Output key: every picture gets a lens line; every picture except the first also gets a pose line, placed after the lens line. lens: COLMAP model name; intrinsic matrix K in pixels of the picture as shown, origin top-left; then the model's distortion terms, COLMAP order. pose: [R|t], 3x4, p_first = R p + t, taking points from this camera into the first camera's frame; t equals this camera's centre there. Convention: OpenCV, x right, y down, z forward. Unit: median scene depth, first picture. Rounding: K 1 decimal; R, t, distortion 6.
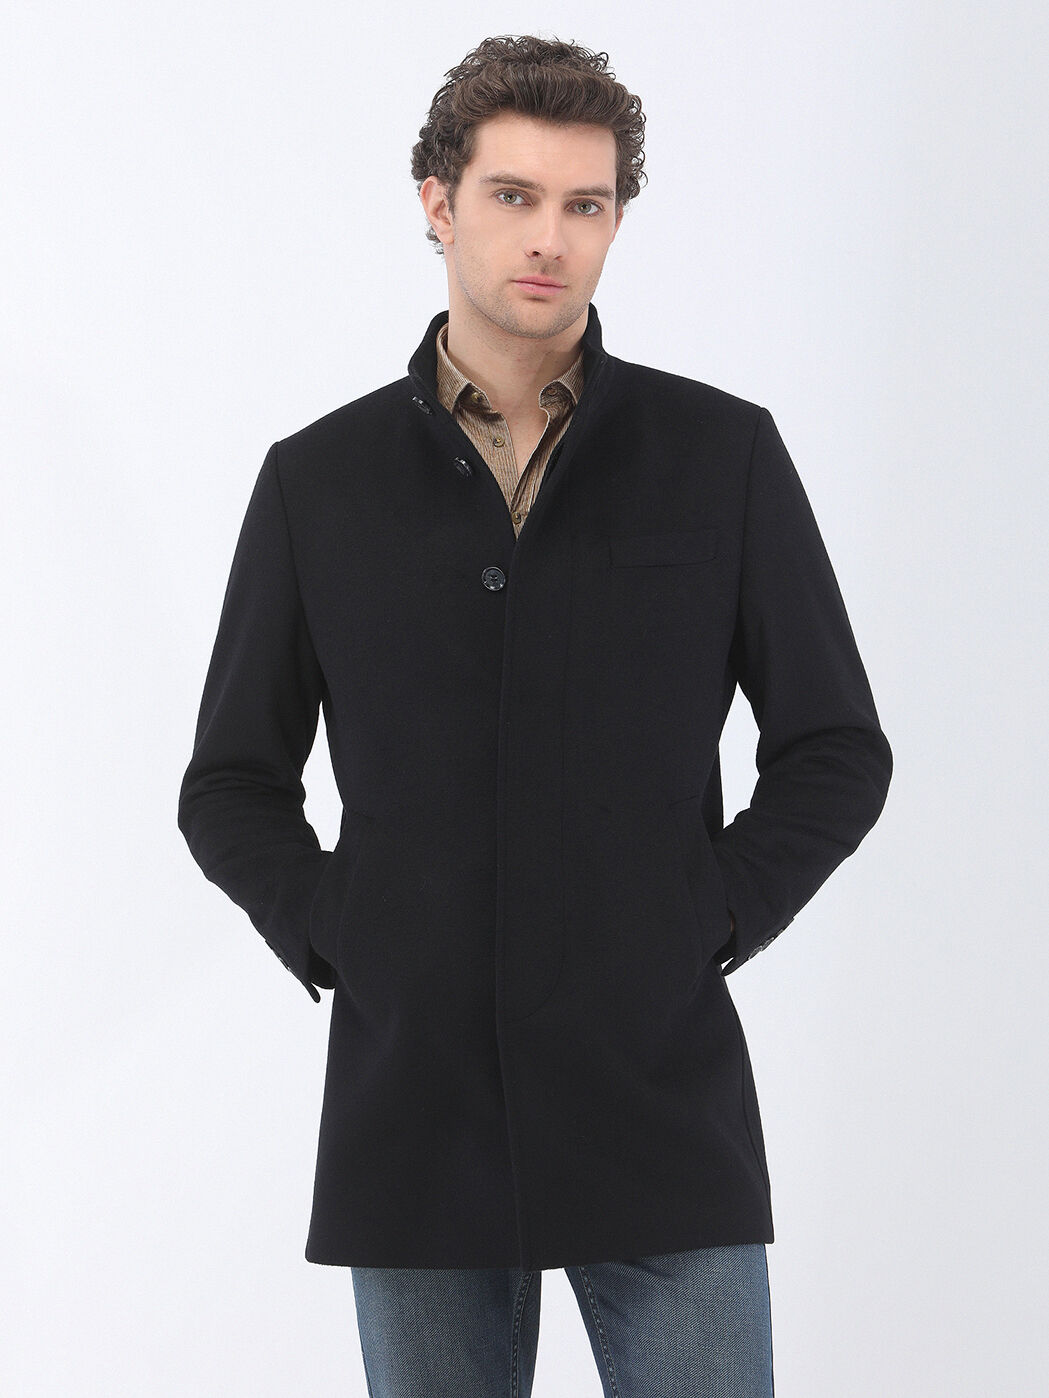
lens RADIAL K [[4535.1, 0, 522.7], [0, 4535.1, 700.8], [0, 0, 1]] dist [-0.079595, 0.000000]
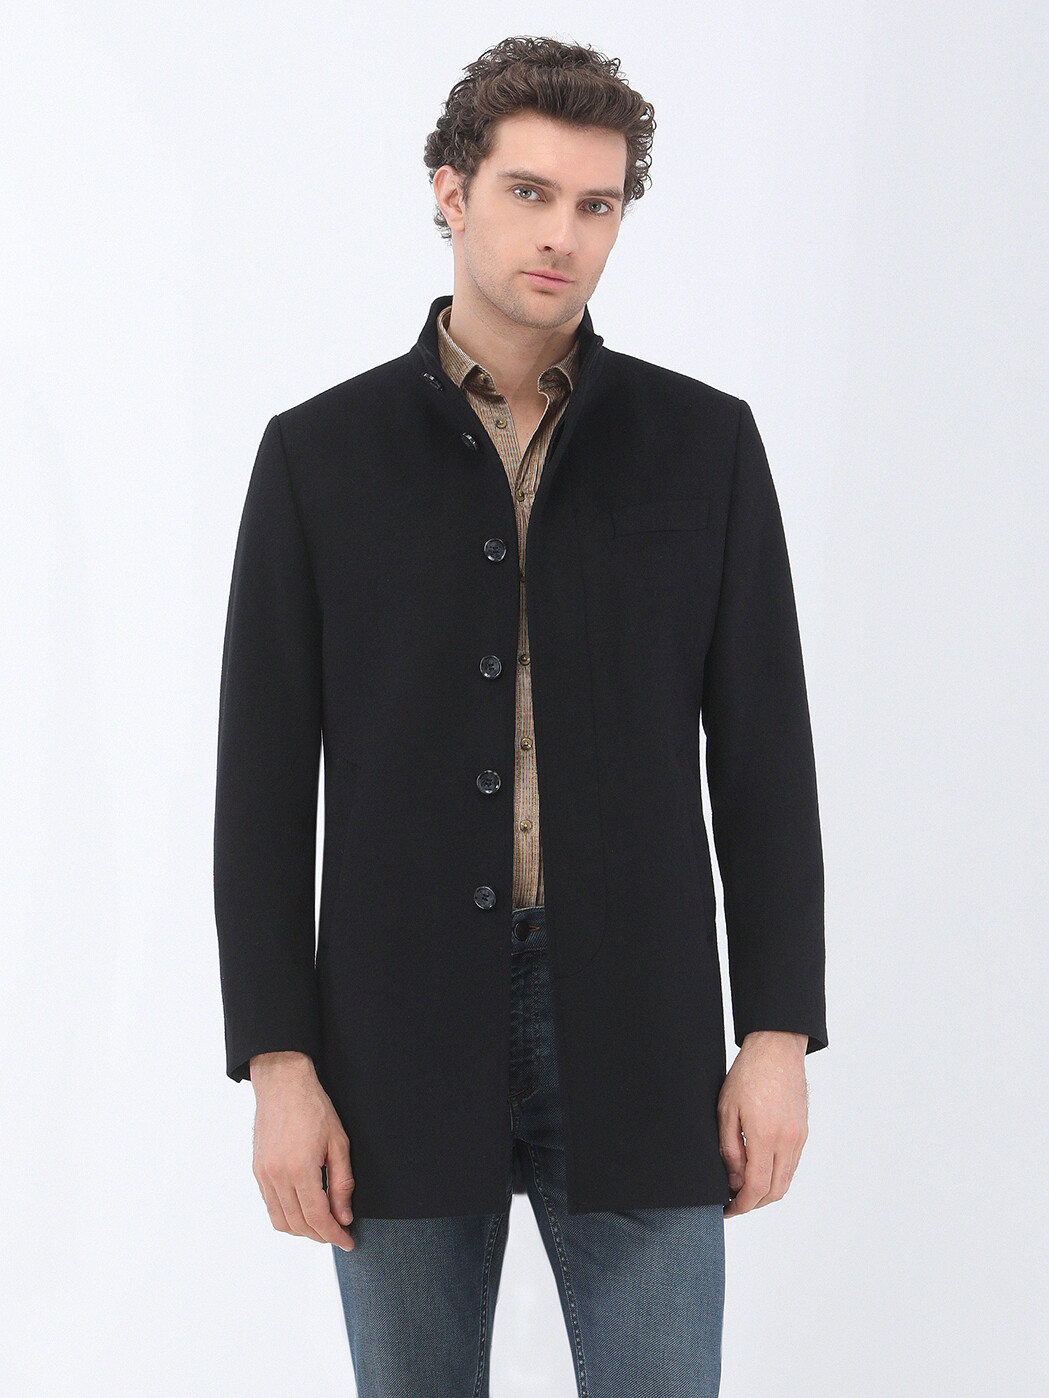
lens RADIAL K [[3022.6, 0, 618.6], [0, 3022.6, 643.9], [0, 0, 1]] dist [-0.012319, 0.000000]
pose [[0.991579, 0.044247, 0.121707, -0.061786], [-0.052894, 0.996230, 0.068763, -0.056058], [-0.118206, -0.074621, 0.990181, 0.294209]]
